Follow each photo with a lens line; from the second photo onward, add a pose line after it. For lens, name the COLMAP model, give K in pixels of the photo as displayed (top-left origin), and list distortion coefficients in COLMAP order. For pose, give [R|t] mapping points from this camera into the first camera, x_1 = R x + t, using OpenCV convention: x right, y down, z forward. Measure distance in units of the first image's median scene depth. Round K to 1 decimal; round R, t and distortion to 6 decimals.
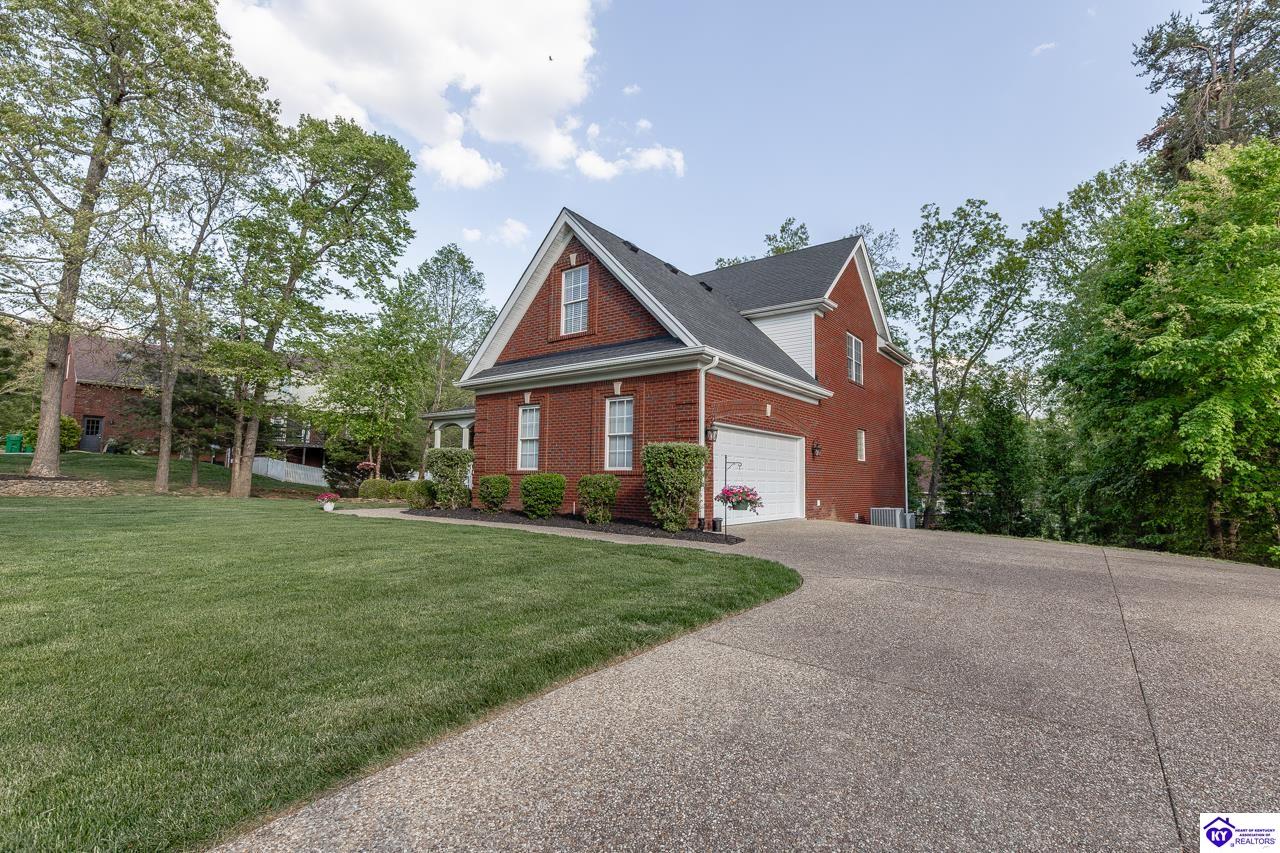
lens RADIAL K [[593.3, 0, 640.0], [0, 593.3, 426.5], [0, 0, 1]] dist [-0.000223, 0.000022]
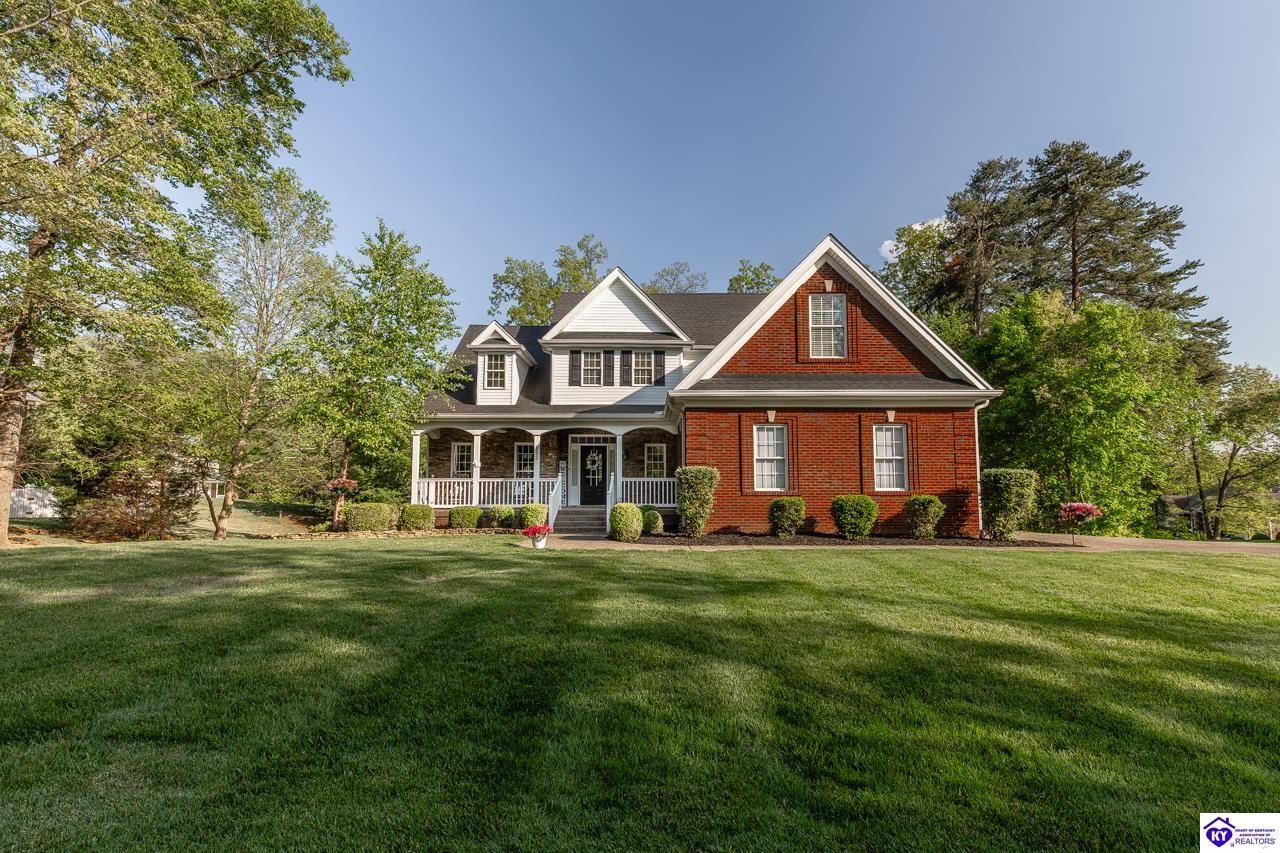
lens RADIAL K [[601.1, 0, 657.2], [0, 601.1, 440.7], [0, 0, 1]] dist [0.000346, 0.000246]
pose [[0.779242, 0.057073, 0.624119, -0.945531], [-0.041070, 0.998355, -0.040017, 0.037825], [-0.625376, 0.005550, 0.780304, 0.365900]]
